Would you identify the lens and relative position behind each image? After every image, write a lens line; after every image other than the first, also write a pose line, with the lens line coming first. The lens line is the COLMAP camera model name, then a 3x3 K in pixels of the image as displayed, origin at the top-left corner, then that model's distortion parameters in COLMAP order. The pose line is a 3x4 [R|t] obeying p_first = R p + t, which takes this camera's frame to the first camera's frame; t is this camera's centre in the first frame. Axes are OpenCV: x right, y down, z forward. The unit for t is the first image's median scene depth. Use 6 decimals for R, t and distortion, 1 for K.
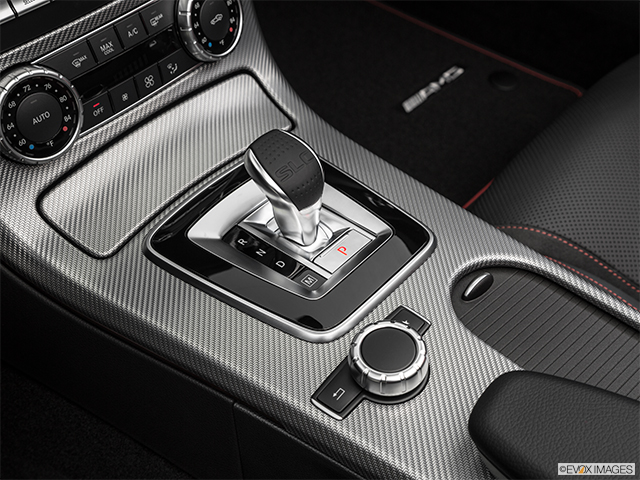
lens RADIAL K [[1013.9, 0, 323.3], [0, 1013.9, 239.2], [0, 0, 1]] dist [0.059494, 0.000000]
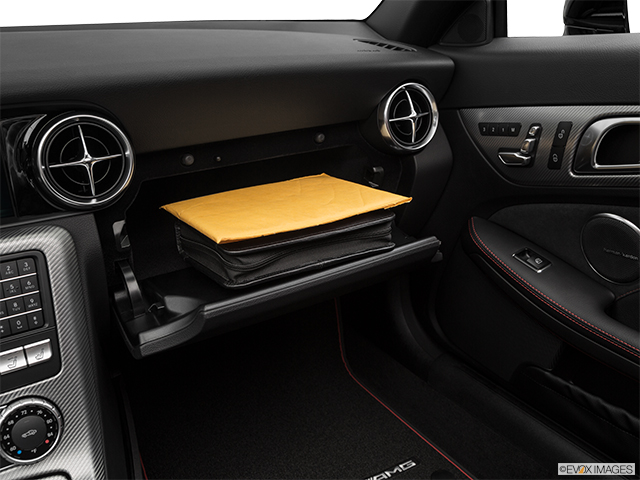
lens RADIAL K [[595.3, 0, 324.7], [0, 595.3, 241.7], [0, 0, 1]] dist [-0.041840, 0.000000]
pose [[0.936416, 0.065520, -0.344720, 0.549995], [-0.195211, 0.913622, -0.356633, -0.270124], [0.291577, 0.401250, 0.868321, 0.379391]]
